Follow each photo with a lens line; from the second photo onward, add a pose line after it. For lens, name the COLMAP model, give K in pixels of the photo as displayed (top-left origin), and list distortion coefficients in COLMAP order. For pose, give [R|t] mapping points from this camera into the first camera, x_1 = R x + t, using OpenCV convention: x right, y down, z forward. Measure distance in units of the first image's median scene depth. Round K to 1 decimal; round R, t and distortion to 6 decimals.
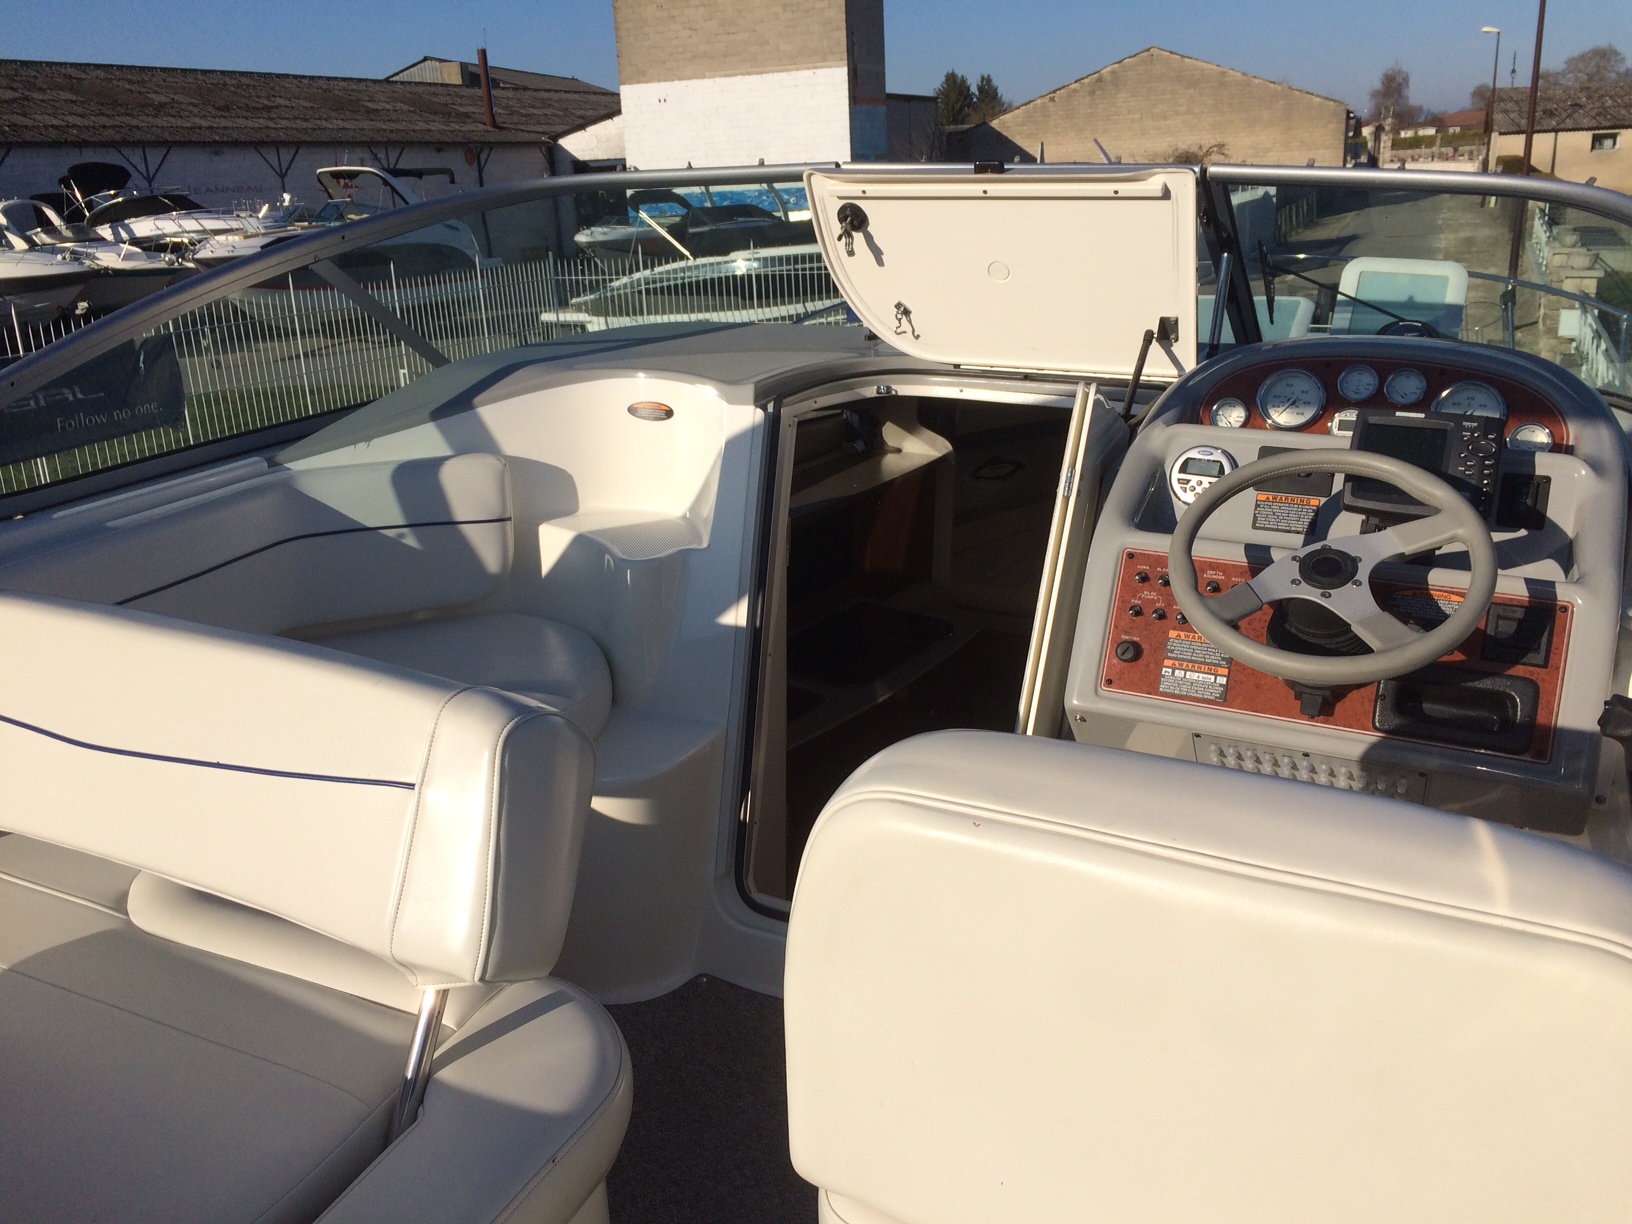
lens RADIAL K [[1393.5, 0, 816.0], [0, 1393.5, 612.0], [0, 0, 1]] dist [0.083860, -0.113085]
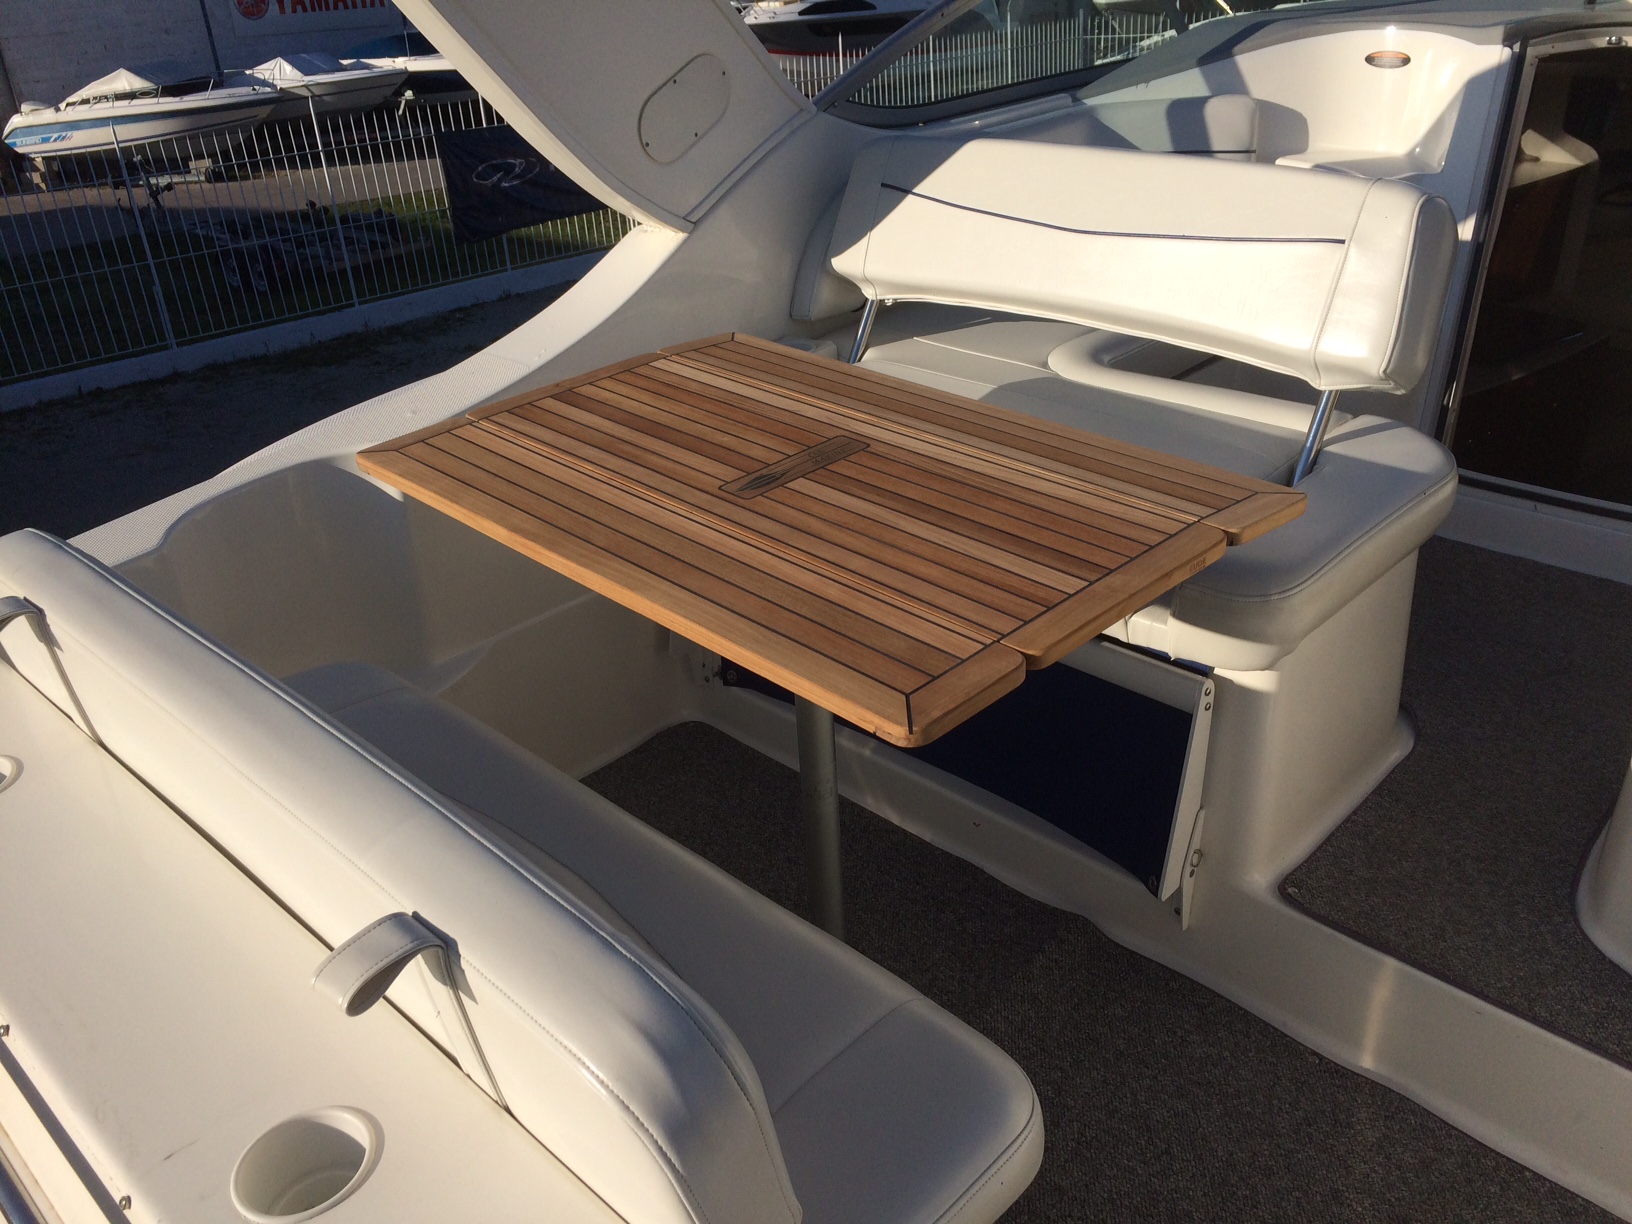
lens RADIAL K [[1393.5, 0, 816.0], [0, 1393.5, 612.0], [0, 0, 1]] dist [0.083860, -0.113085]
pose [[0.946226, 0.116810, -0.301681, -0.162676], [-0.072417, 0.985353, 0.154388, 0.161263], [0.315297, -0.124239, 0.940826, -0.302213]]
